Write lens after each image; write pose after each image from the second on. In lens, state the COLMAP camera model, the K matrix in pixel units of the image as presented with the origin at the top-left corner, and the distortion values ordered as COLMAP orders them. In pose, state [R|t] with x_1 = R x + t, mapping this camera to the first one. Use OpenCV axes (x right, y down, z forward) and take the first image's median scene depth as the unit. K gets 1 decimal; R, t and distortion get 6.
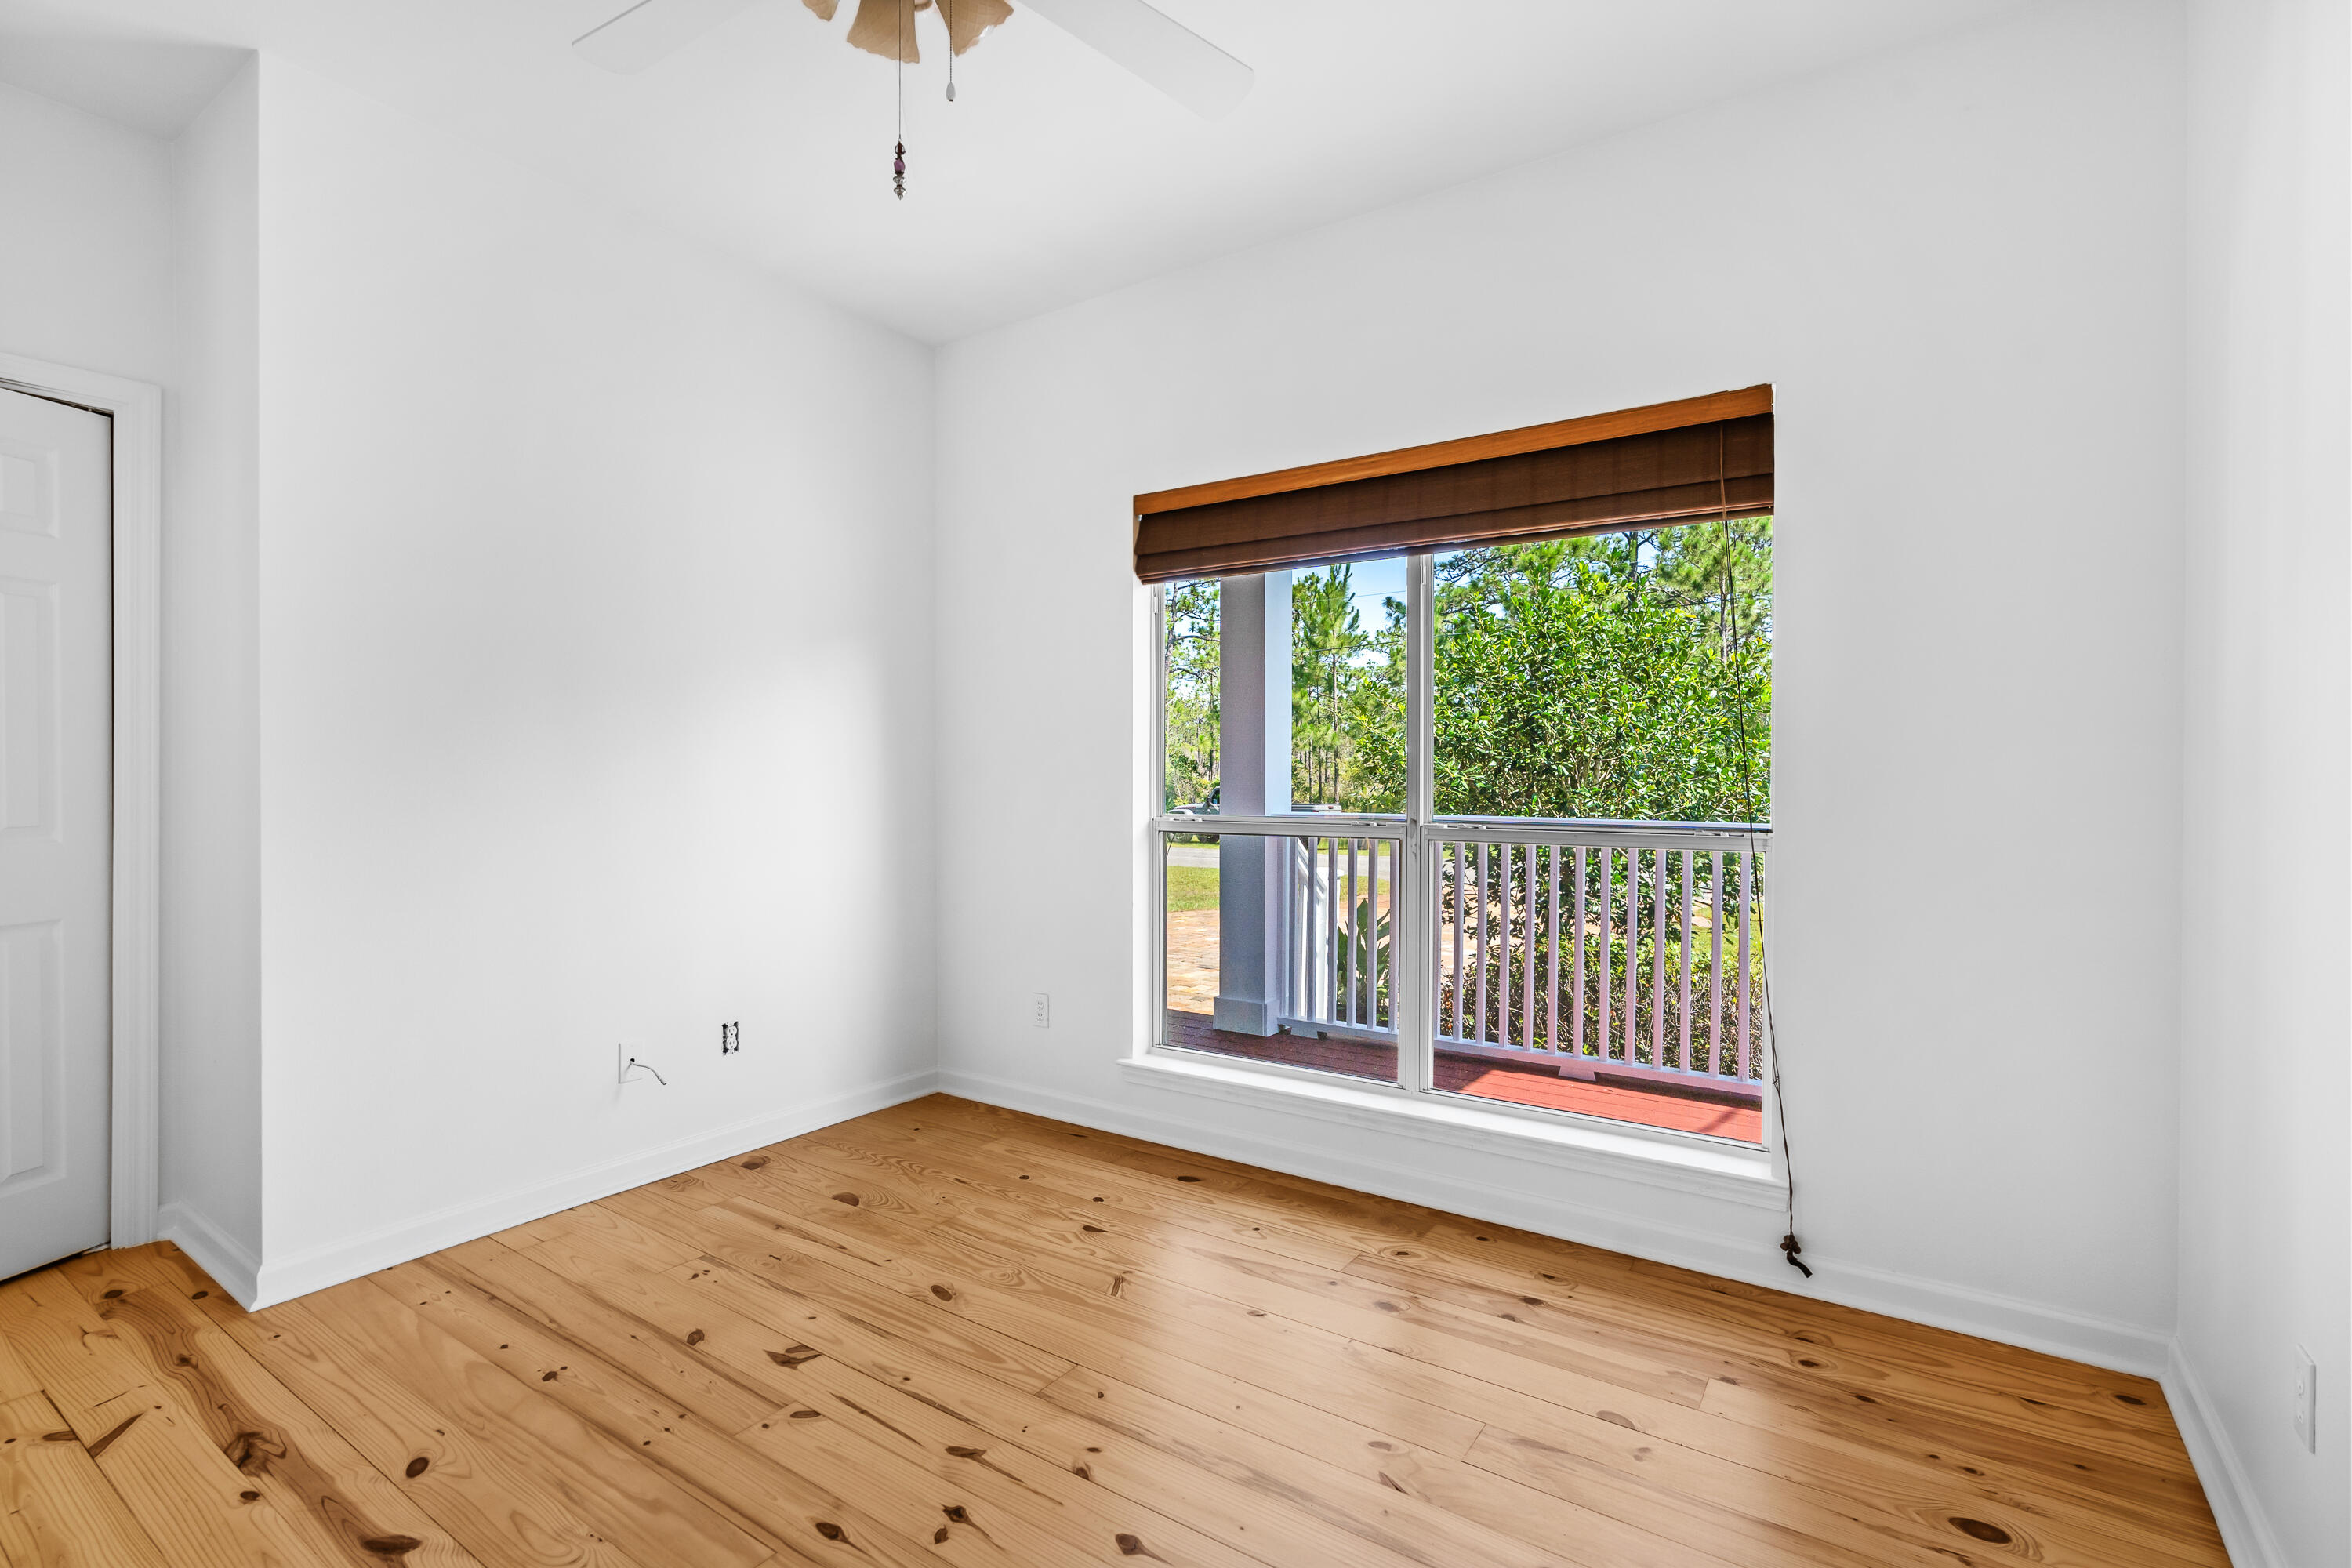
lens RADIAL K [[1070.4, 0, 1168.3], [0, 1070.4, 768.9], [0, 0, 1]] dist [-0.018309, 0.007589]
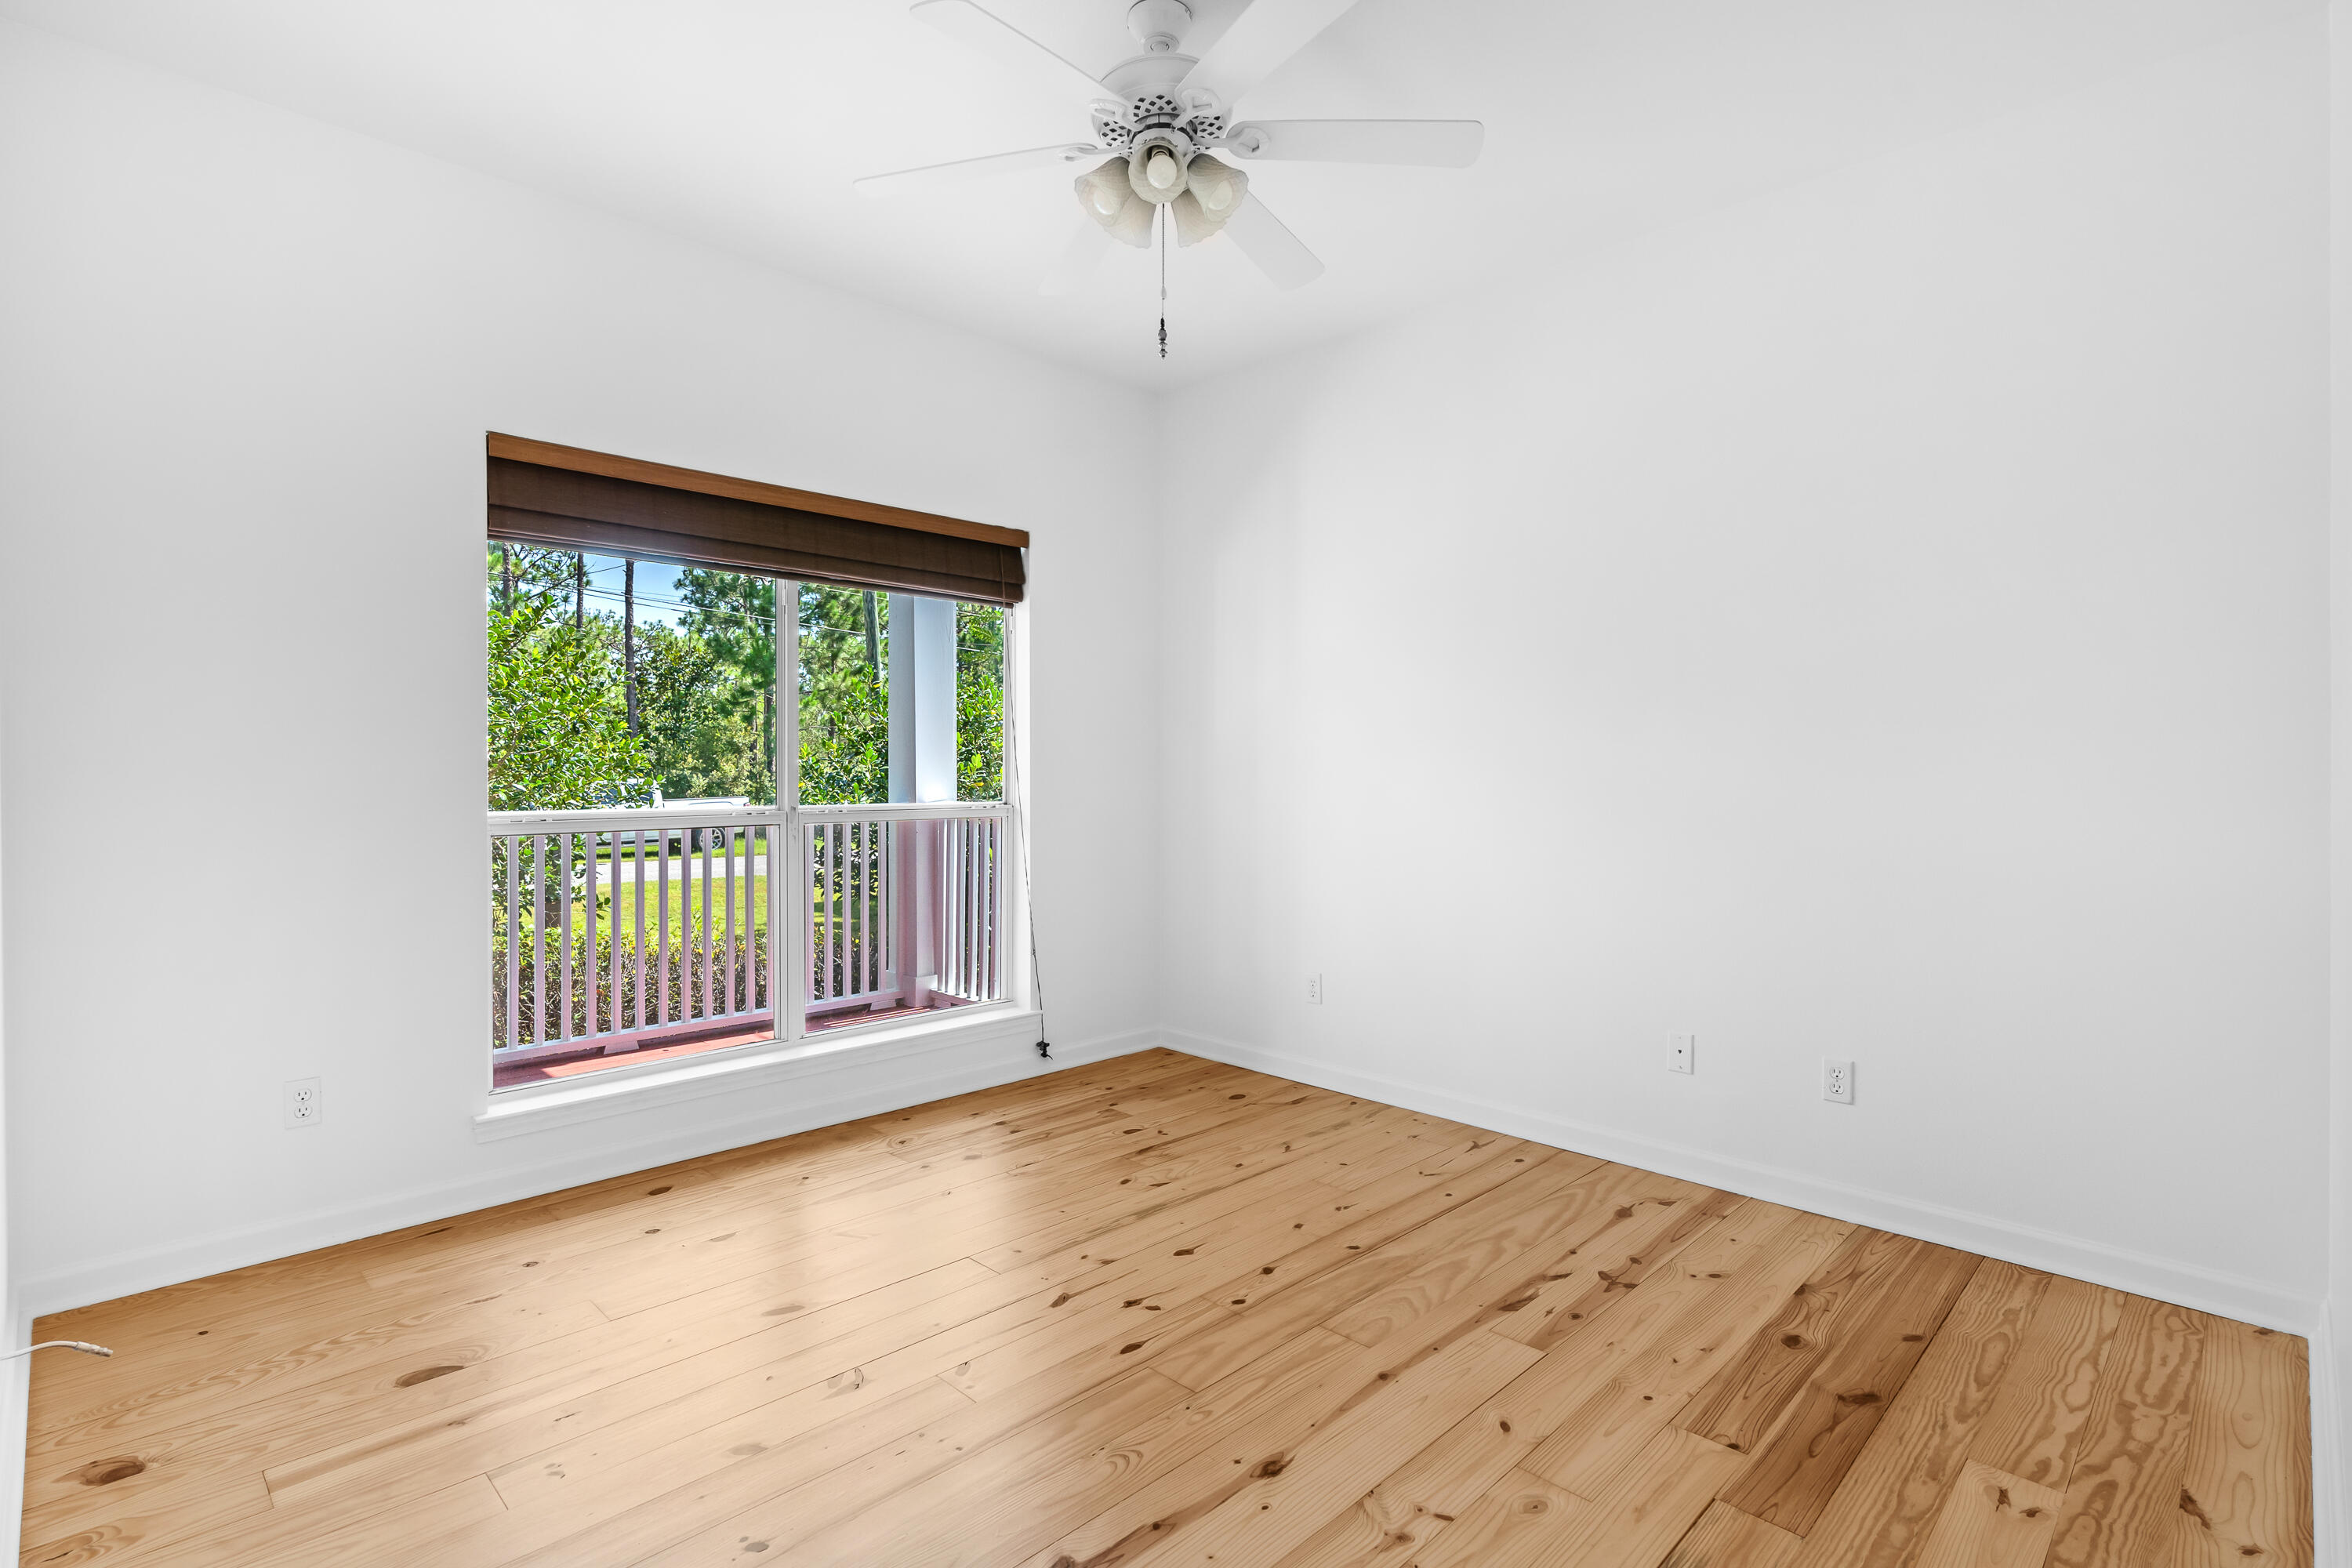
lens RADIAL K [[1101.2, 0, 1158.8], [0, 1101.2, 750.7], [0, 0, 1]] dist [-0.006316, 0.000255]
pose [[0.208946, 0.013757, 0.977830, -0.947936], [-0.003044, 0.999905, -0.013417, 0.002083], [-0.977923, -0.000173, 0.208968, 0.396166]]
